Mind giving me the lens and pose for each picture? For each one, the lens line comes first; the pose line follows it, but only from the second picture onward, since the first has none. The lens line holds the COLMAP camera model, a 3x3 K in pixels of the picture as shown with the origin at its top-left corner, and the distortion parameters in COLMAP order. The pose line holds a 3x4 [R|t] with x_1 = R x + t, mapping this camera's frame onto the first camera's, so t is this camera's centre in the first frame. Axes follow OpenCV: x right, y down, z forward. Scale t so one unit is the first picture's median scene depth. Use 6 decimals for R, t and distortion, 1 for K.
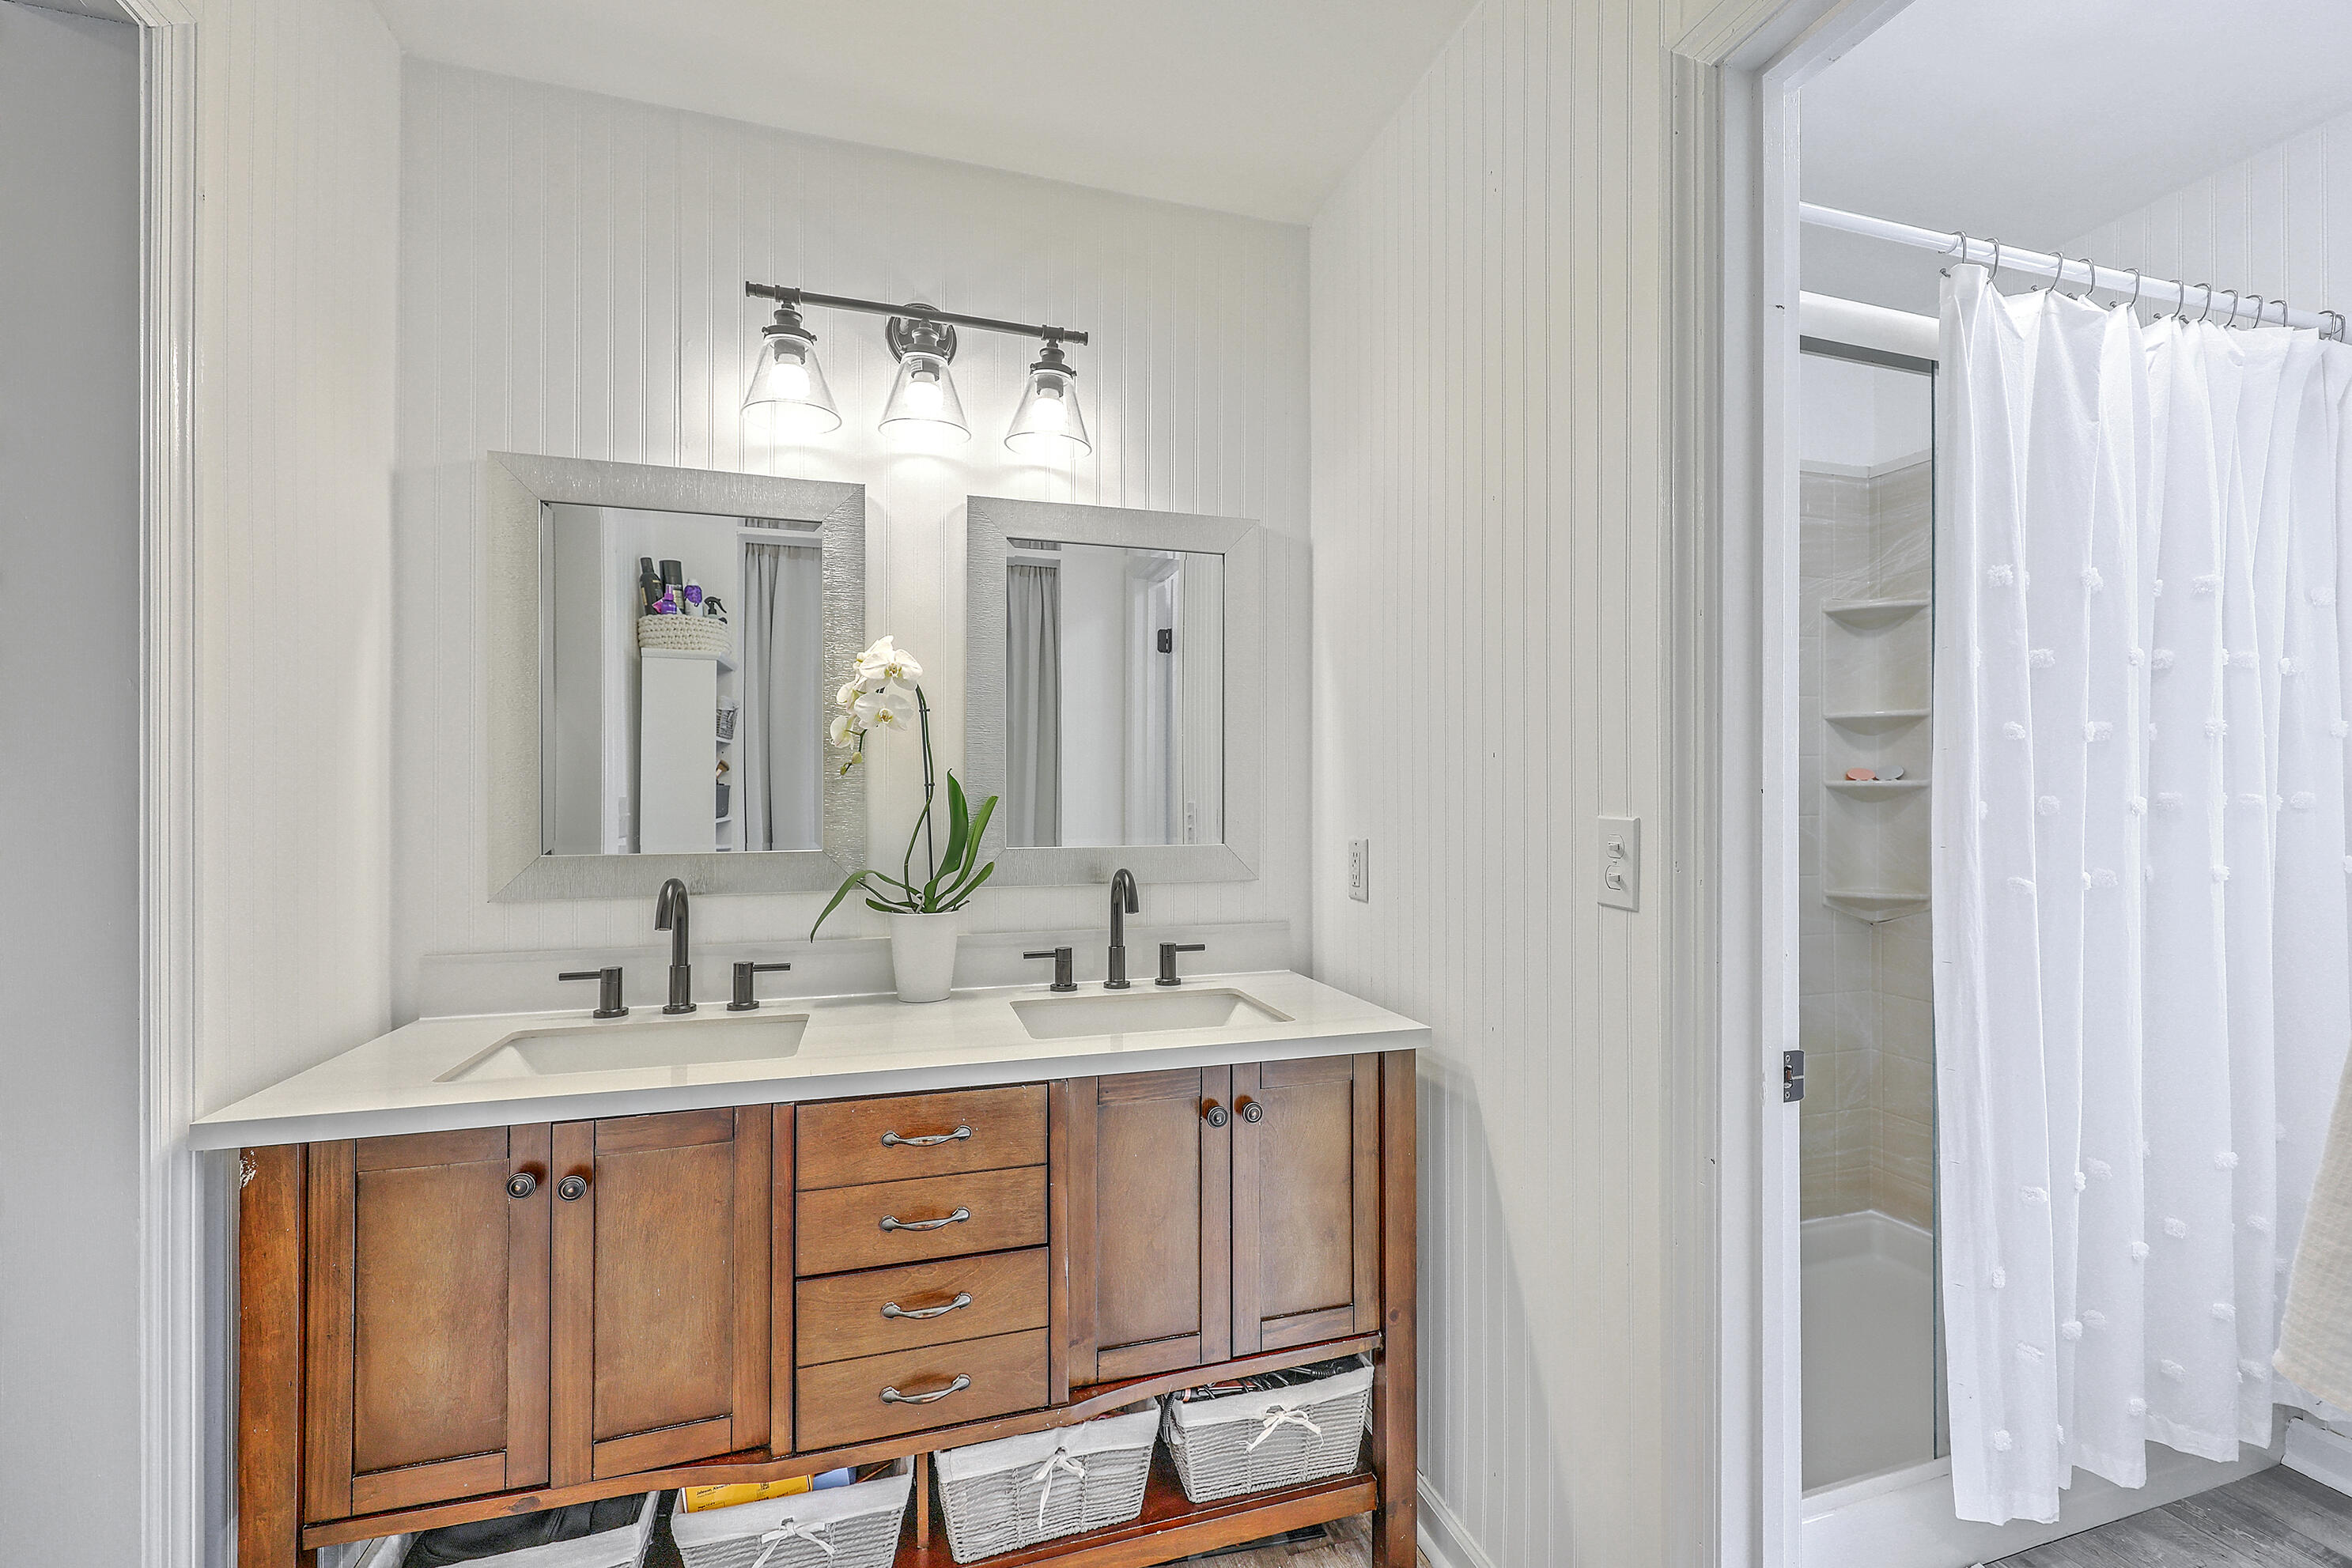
lens RADIAL K [[976.1, 0, 1186.0], [0, 976.1, 788.6], [0, 0, 1]] dist [0.000359, -0.000173]
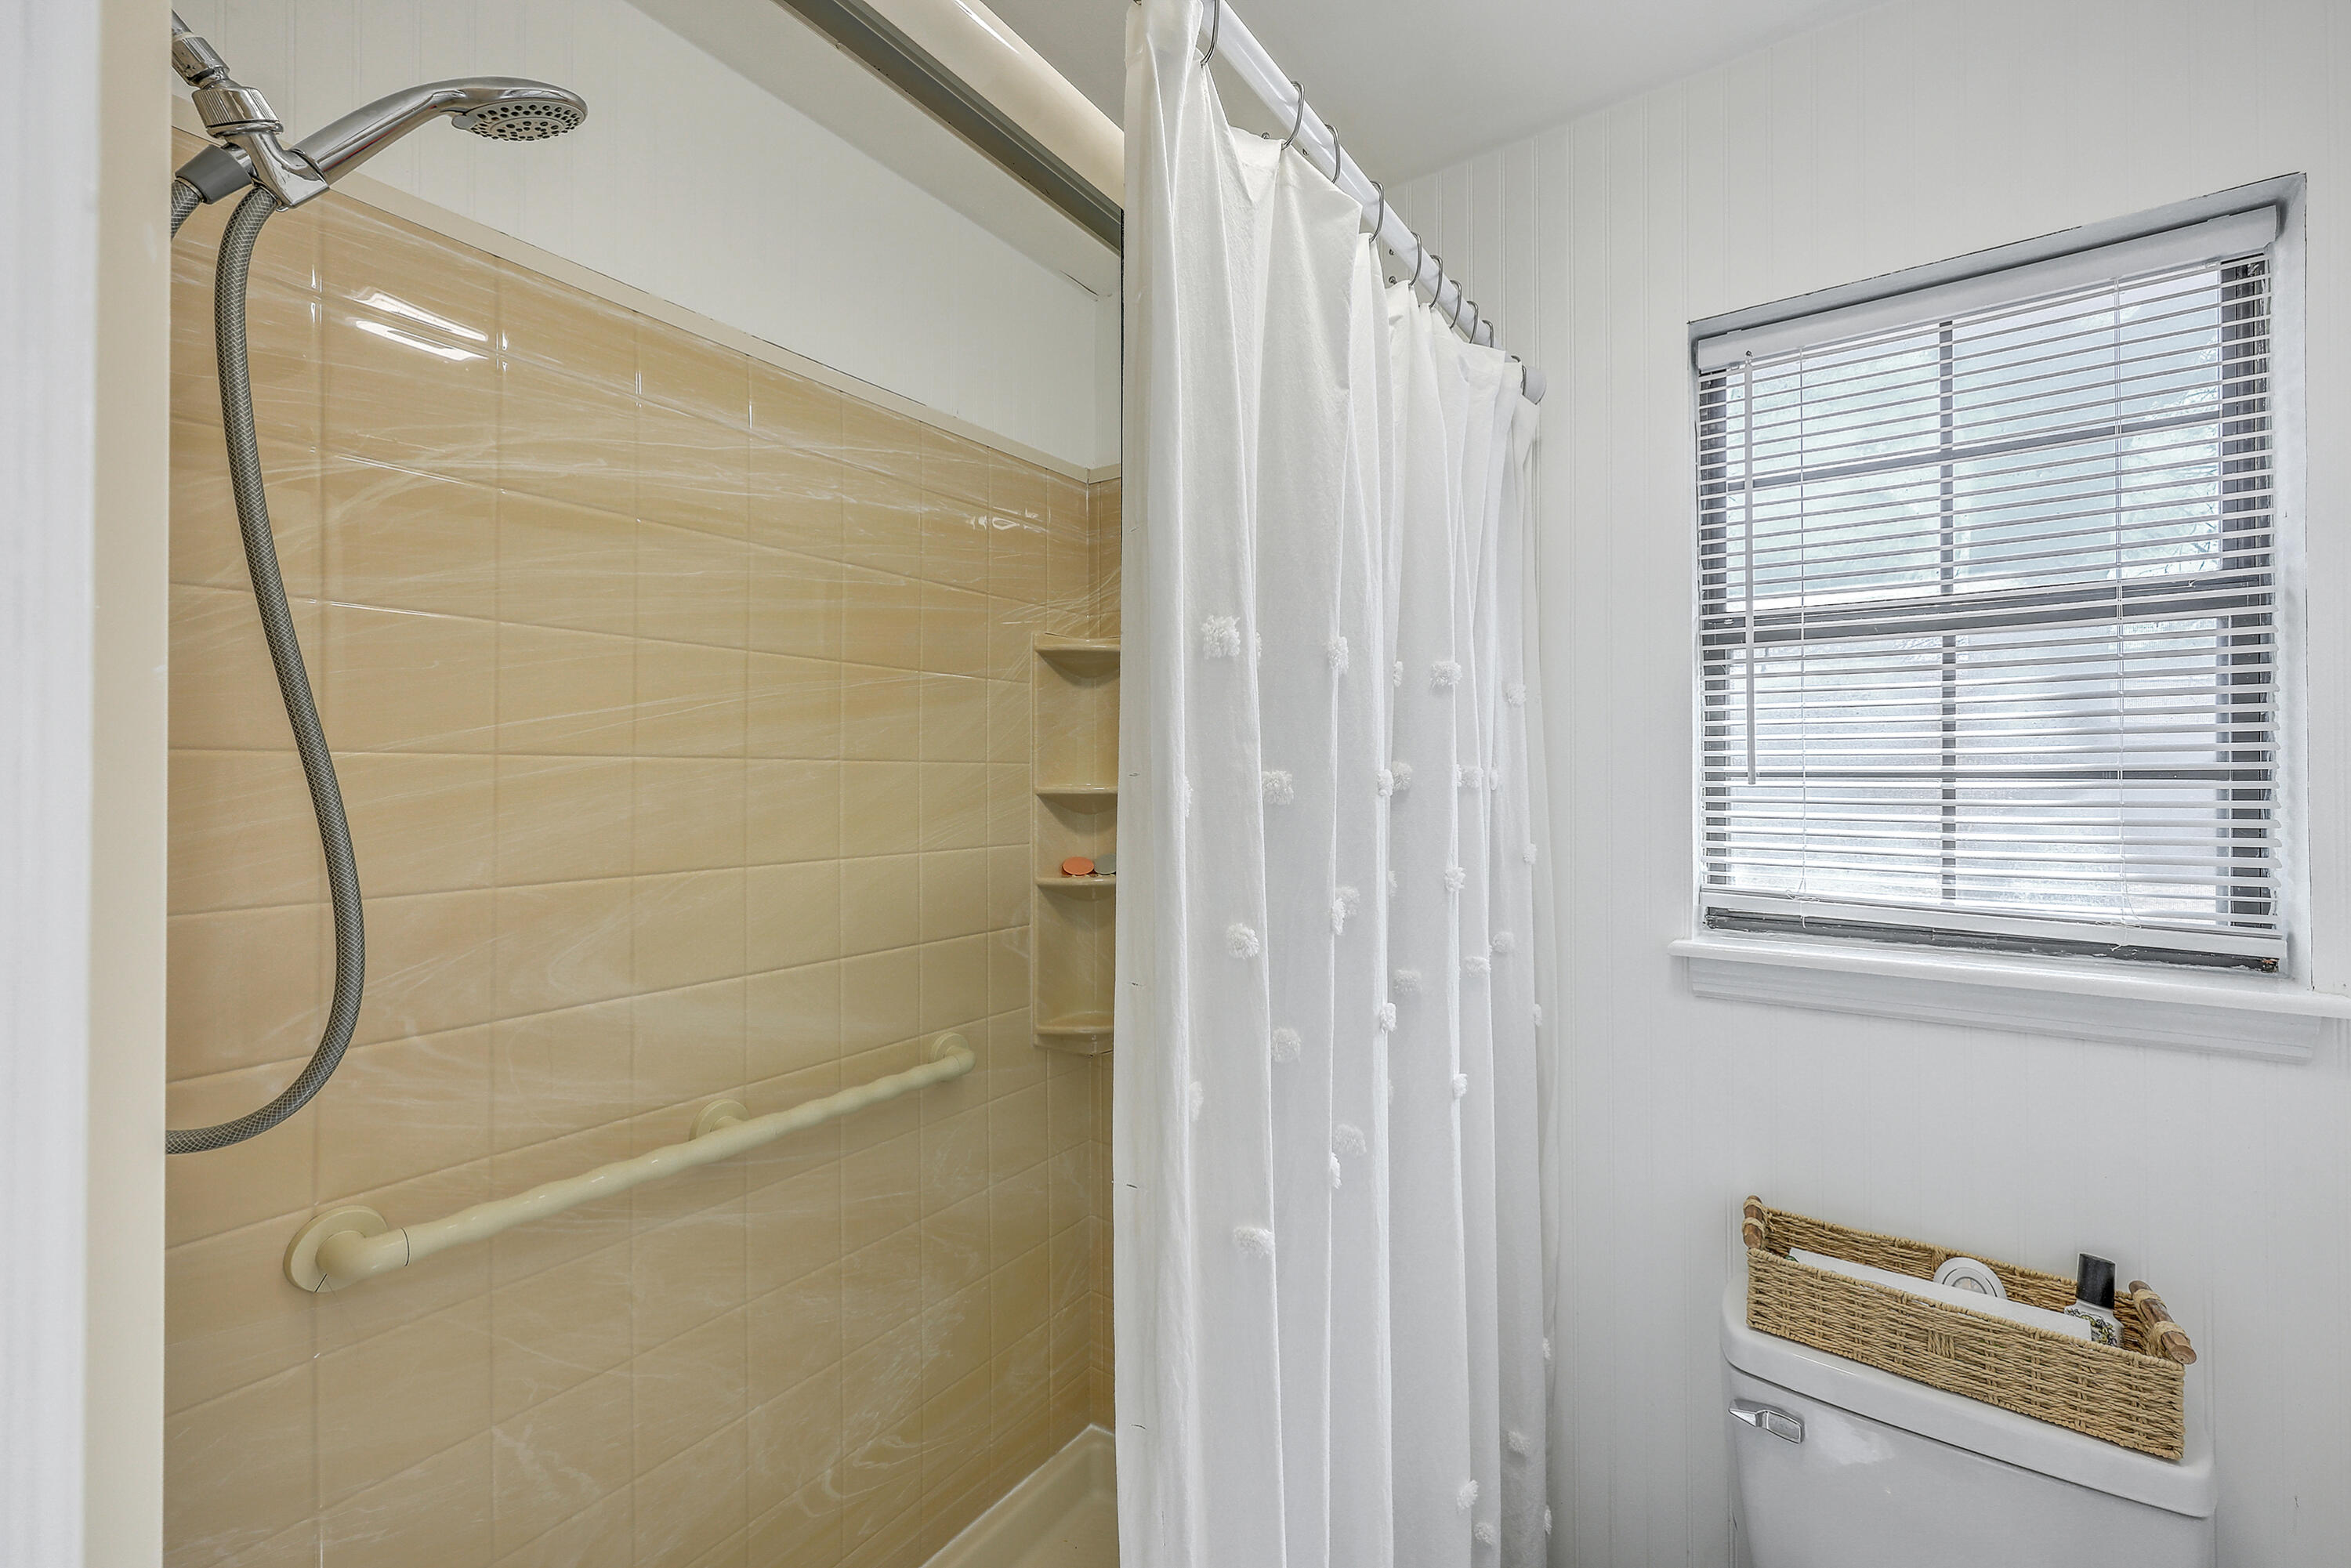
lens RADIAL K [[975.7, 0, 1185.4], [0, 975.7, 781.8], [0, 0, 1]] dist [0.000359, -0.000173]
pose [[0.787247, -0.000592, 0.616638, 0.494023], [0.000995, 0.999999, -0.000310, -0.139423], [-0.616637, 0.000858, 0.787247, 0.597504]]
